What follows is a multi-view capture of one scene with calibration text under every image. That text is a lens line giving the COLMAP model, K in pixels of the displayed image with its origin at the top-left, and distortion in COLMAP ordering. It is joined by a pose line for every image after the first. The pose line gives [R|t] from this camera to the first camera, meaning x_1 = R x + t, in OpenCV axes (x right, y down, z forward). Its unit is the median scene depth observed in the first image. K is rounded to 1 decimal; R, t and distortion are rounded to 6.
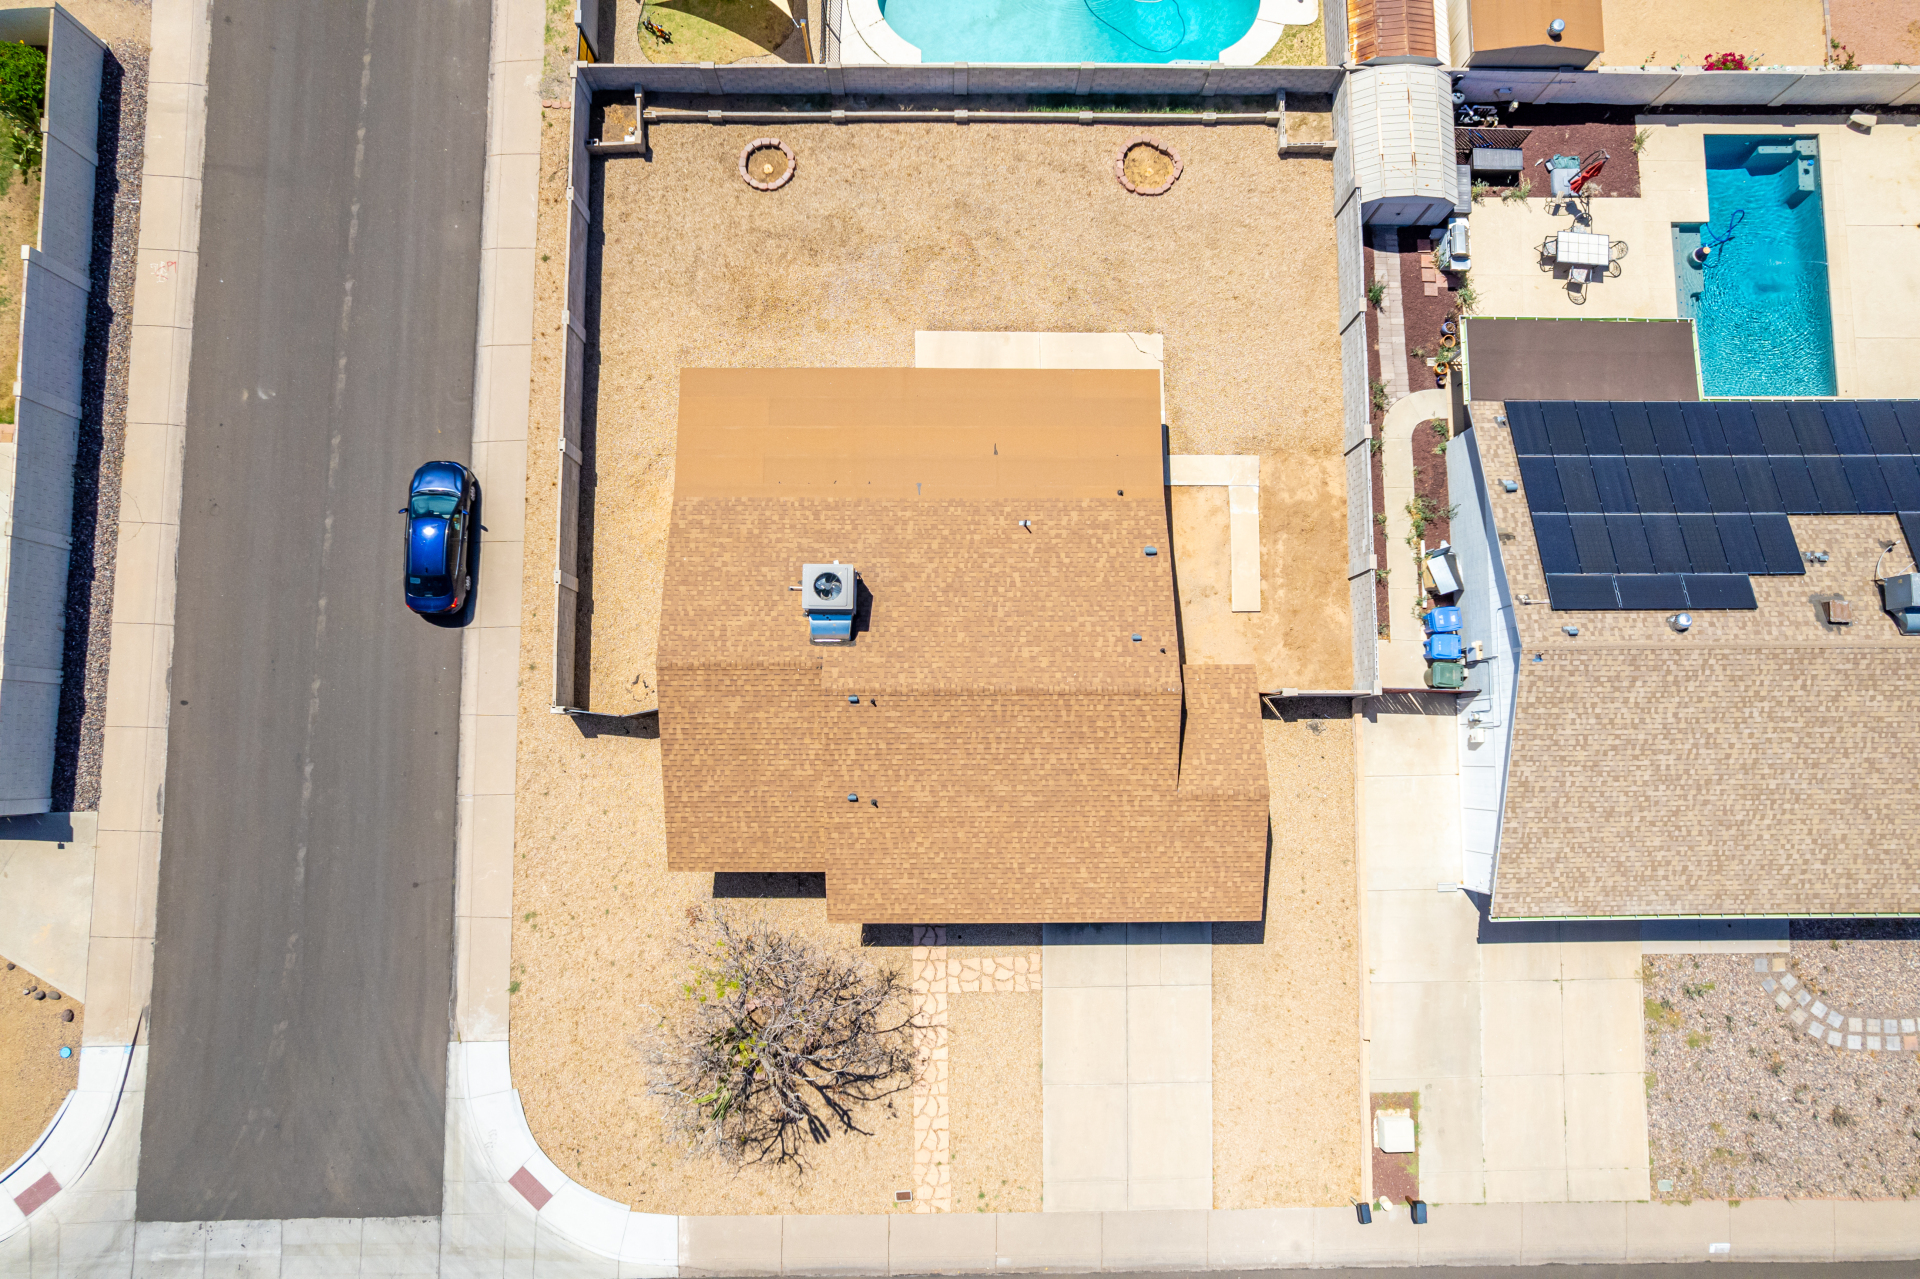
lens RADIAL K [[1229.7, 0, 960.7], [0, 1229.7, 642.2], [0, 0, 1]] dist [-0.074341, 0.069173]
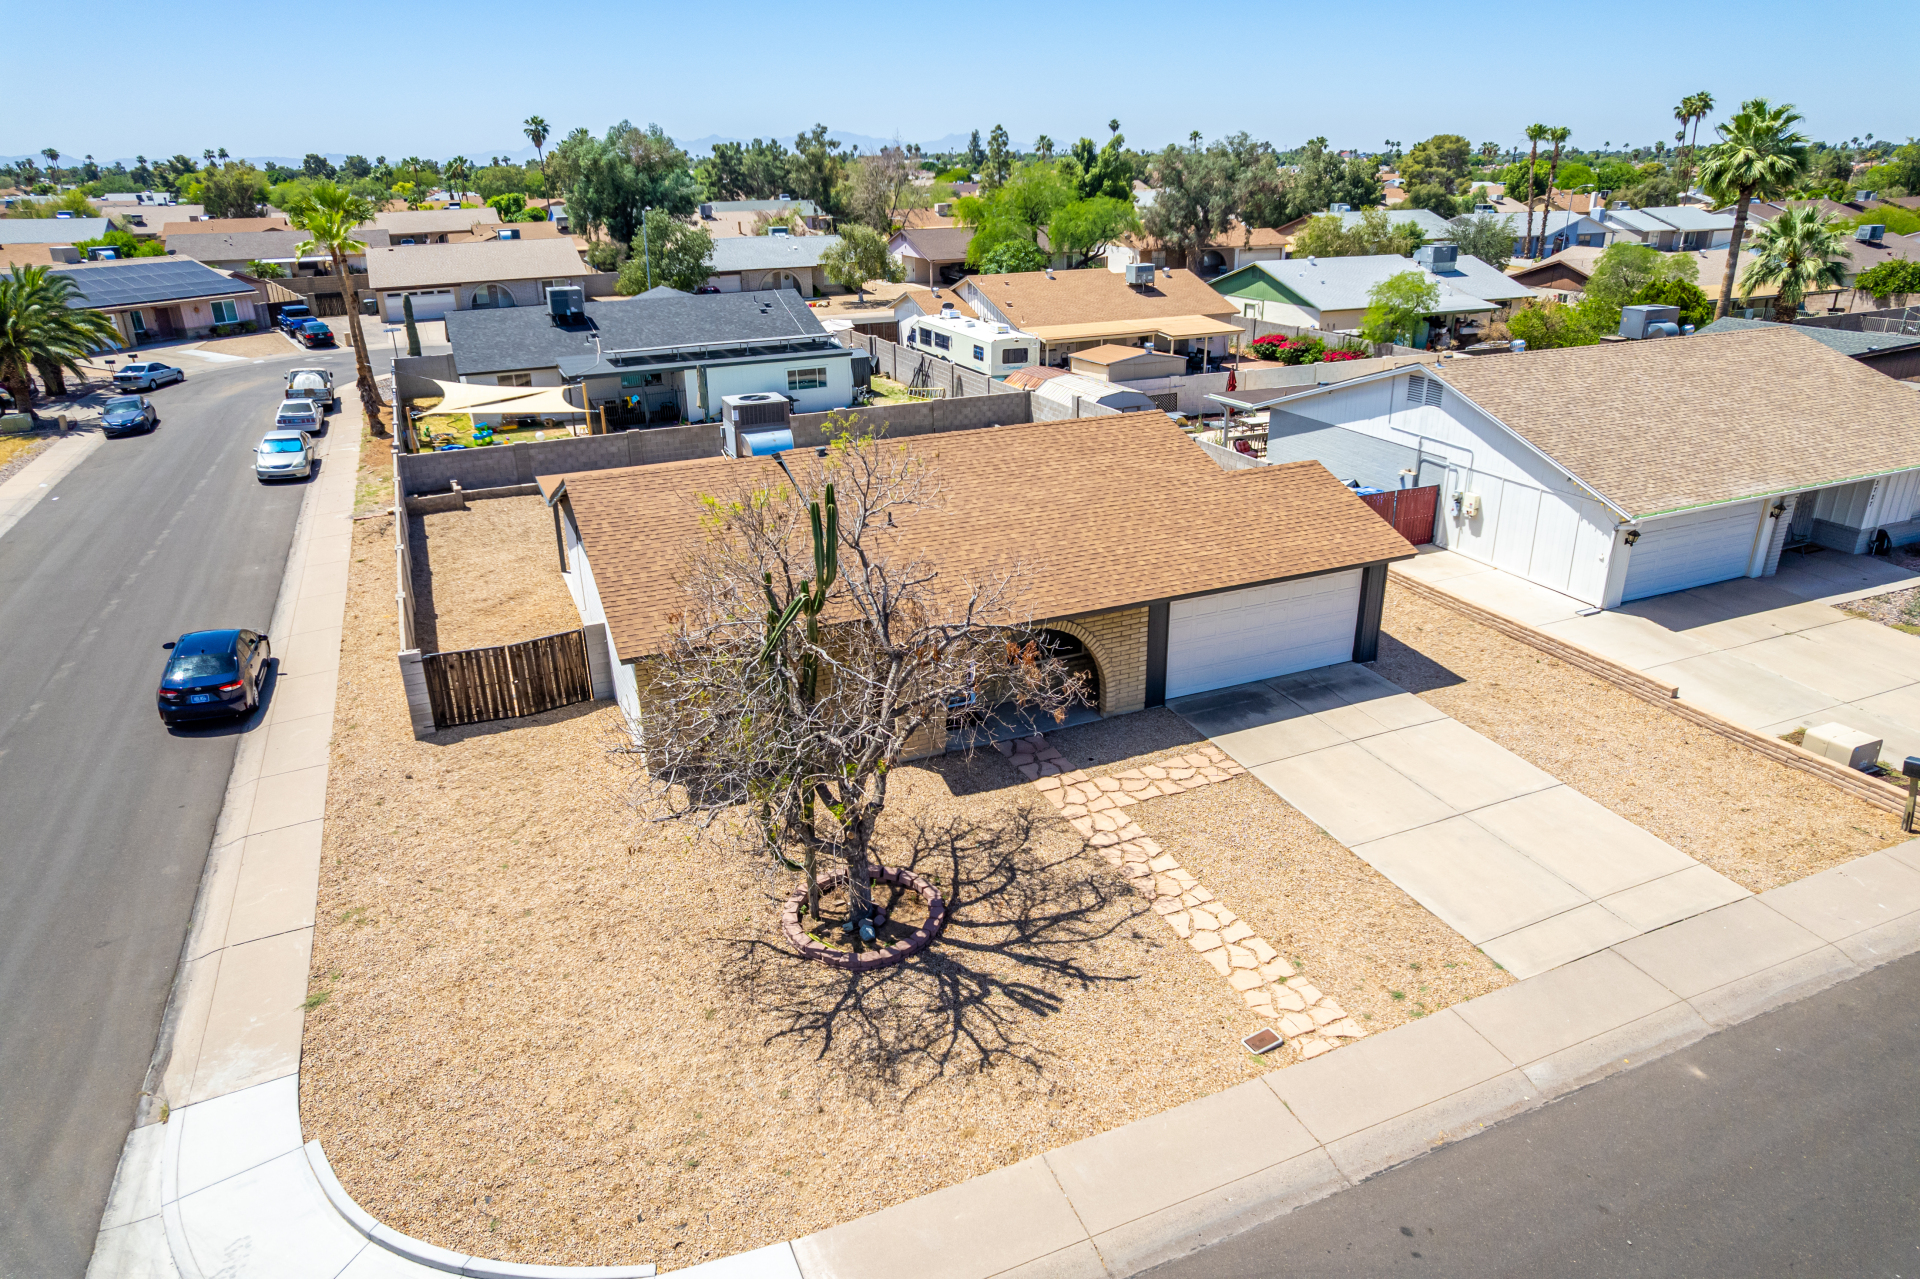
lens RADIAL K [[1229.7, 0, 965.0], [0, 1229.7, 635.8], [0, 0, 1]] dist [-0.074341, 0.069173]
pose [[0.914629, -0.177570, 0.363213, -0.281829], [0.404209, 0.420153, -0.812457, 0.708480], [-0.008337, 0.889910, 0.456060, 0.657299]]
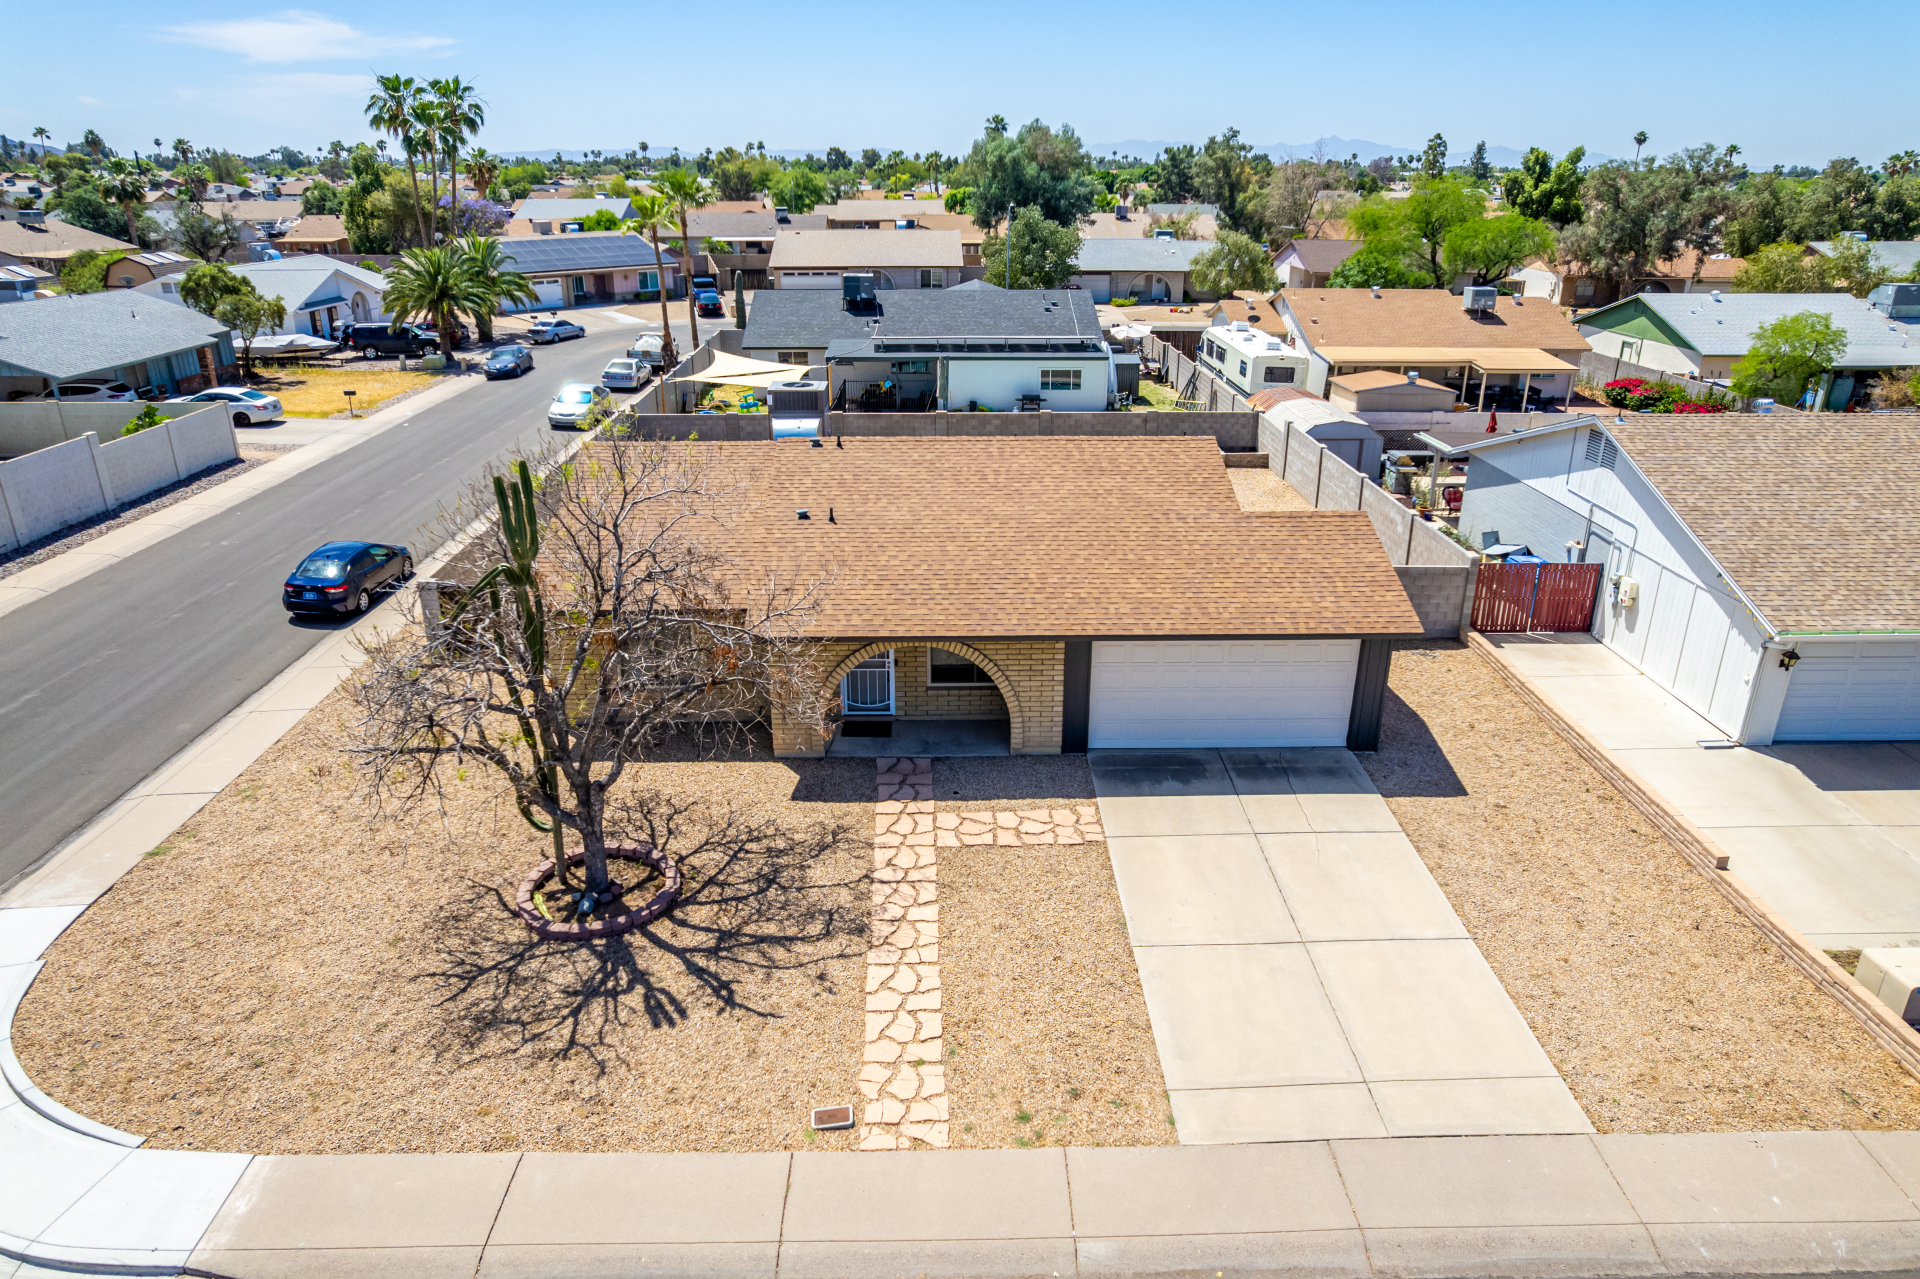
lens RADIAL K [[1229.7, 0, 963.0], [0, 1229.7, 635.5], [0, 0, 1]] dist [-0.074341, 0.069173]
pose [[0.999553, -0.022751, 0.019403, -0.007477], [0.027595, 0.451966, -0.891608, 0.742876], [0.011516, 0.891745, 0.452391, 0.665586]]
